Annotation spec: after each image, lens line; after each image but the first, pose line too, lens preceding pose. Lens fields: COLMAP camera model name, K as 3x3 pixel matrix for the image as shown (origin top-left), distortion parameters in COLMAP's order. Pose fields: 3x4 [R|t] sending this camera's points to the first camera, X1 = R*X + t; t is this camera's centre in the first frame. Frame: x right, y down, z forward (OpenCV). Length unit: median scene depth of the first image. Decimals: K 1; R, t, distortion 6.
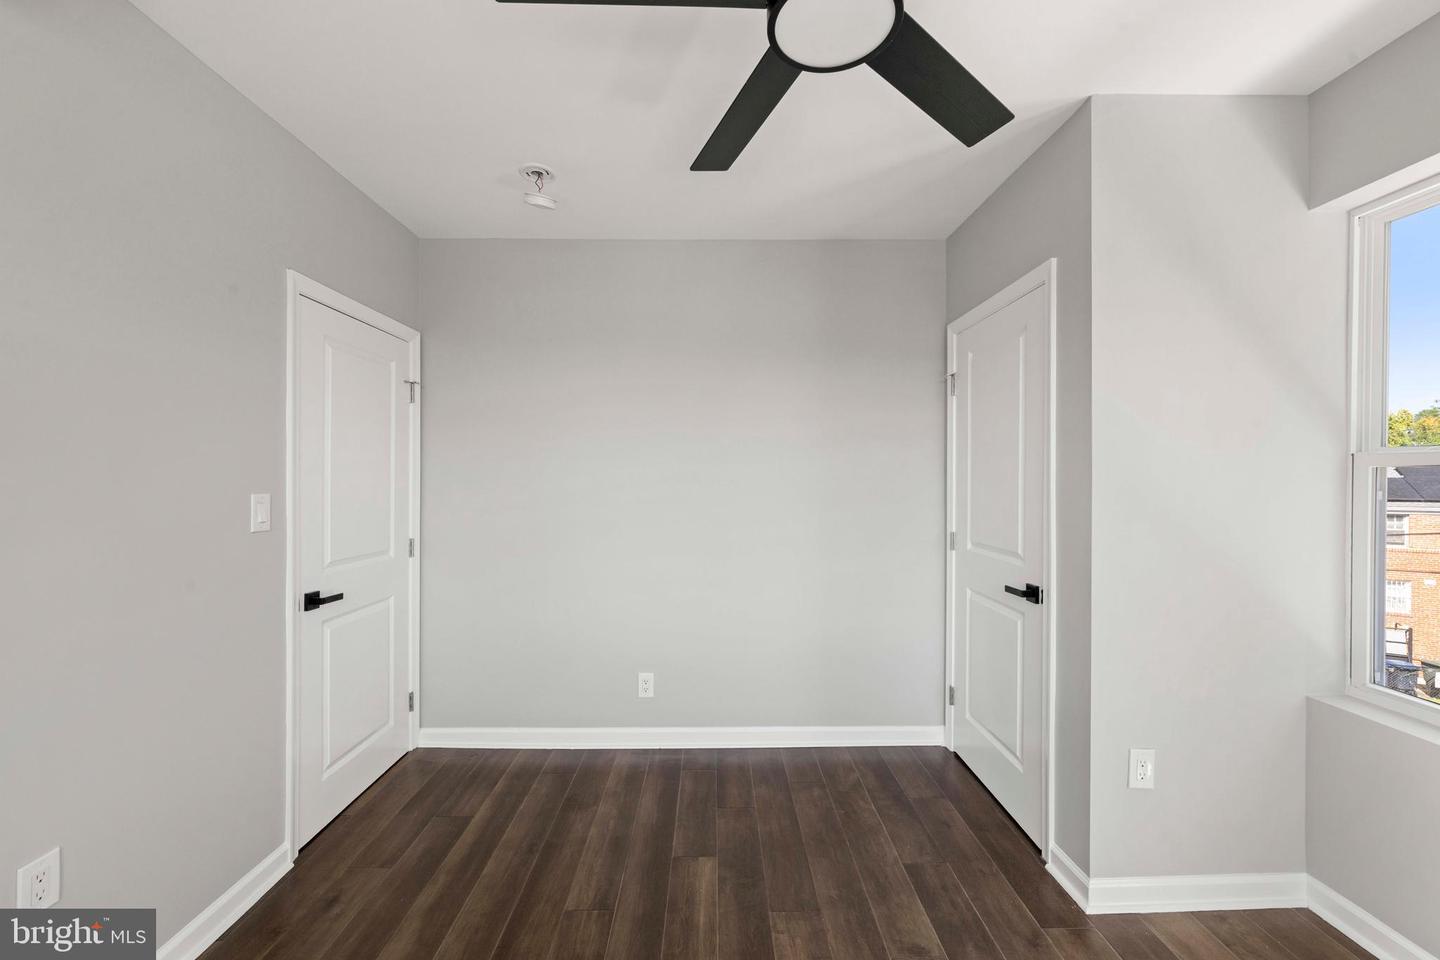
lens RADIAL K [[597.1, 0, 720.0], [0, 597.1, 480.0], [0, 0, 1]] dist [-0.001254, -0.000074]
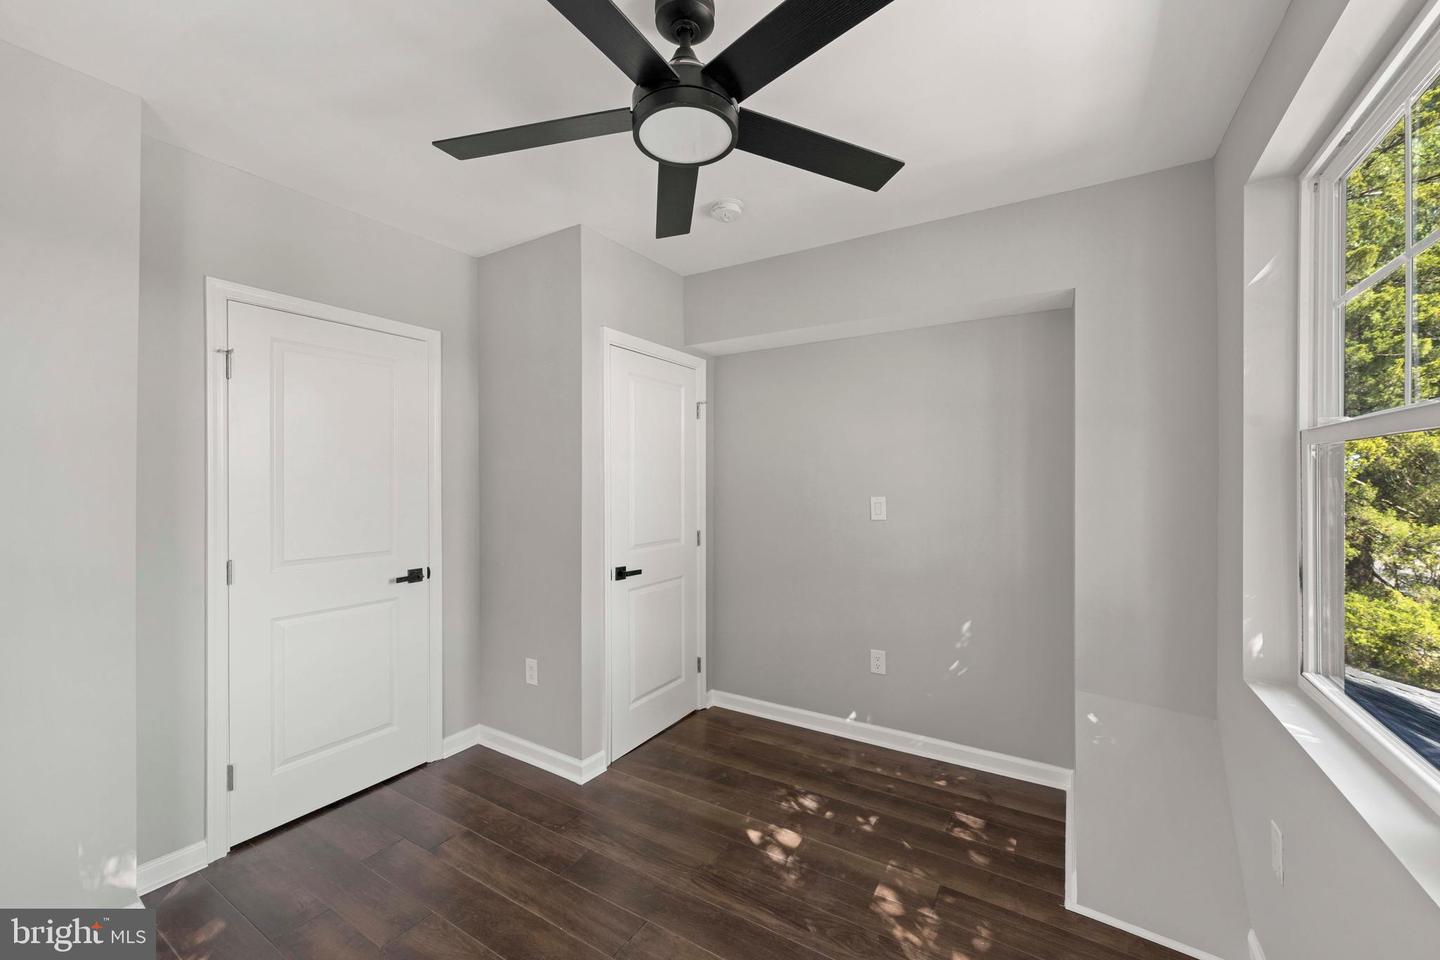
lens RADIAL K [[569.3, 0, 691.2], [0, 569.3, 478.6], [0, 0, 1]] dist [0.000676, 0.000028]
pose [[0.853476, -0.000851, -0.521132, 0.107855], [-0.003279, 0.999970, -0.007004, 0.000174], [0.521122, 0.007686, 0.853447, -0.001530]]
